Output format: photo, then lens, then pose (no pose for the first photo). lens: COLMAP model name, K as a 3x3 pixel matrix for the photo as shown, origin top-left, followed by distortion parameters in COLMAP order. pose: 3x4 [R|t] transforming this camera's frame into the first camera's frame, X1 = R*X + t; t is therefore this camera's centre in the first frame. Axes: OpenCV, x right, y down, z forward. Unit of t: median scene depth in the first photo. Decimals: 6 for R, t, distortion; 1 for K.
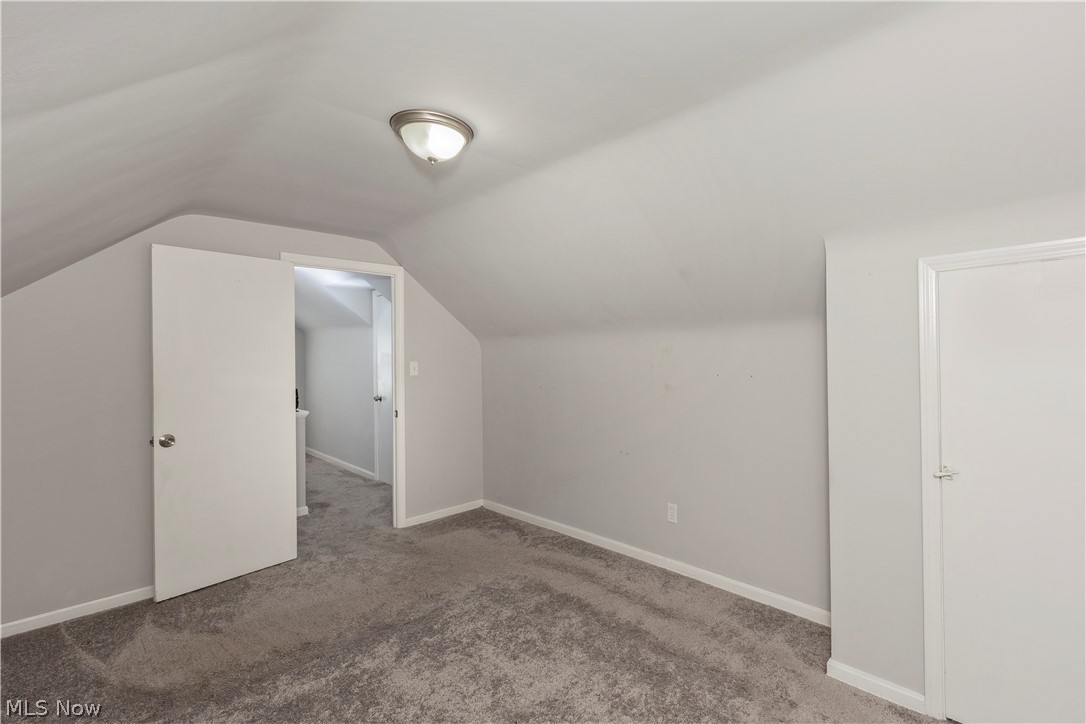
lens RADIAL K [[502.2, 0, 545.1], [0, 502.2, 356.9], [0, 0, 1]] dist [-0.001961, 0.000020]
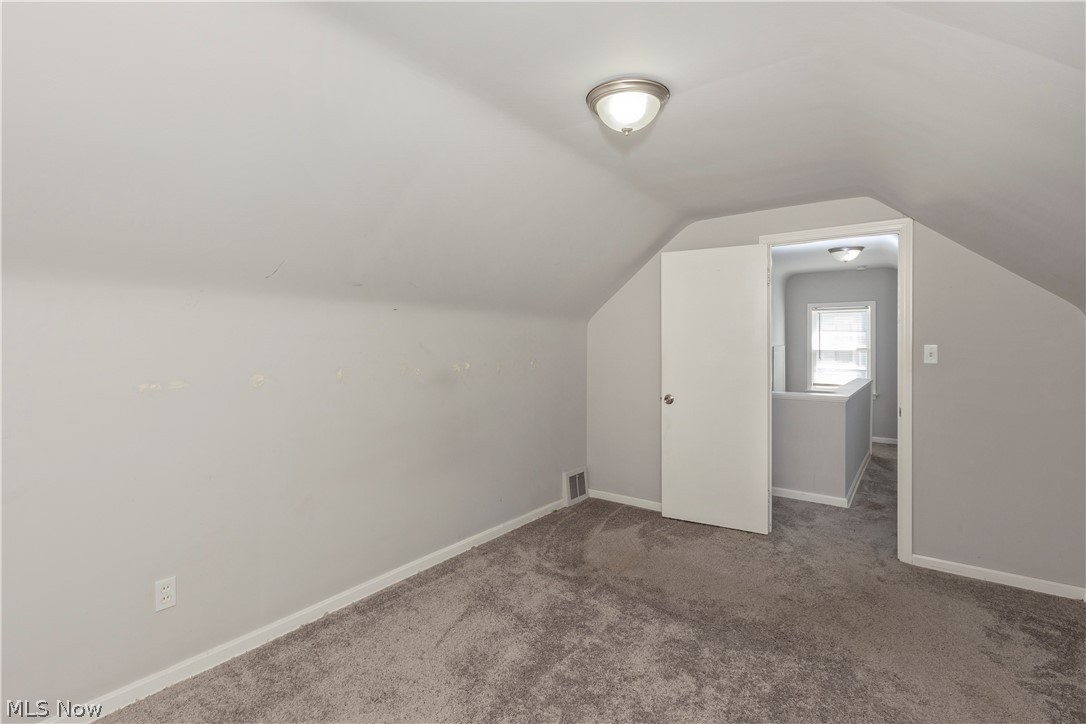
lens RADIAL K [[491.3, 0, 566.6], [0, 491.3, 339.9], [0, 0, 1]] dist [0.002876, -0.000531]
pose [[0.195546, 0.010517, -0.980638, 0.426506], [-0.010687, 0.999906, 0.008592, 0.003503], [0.980636, 0.008800, 0.195640, 0.436618]]
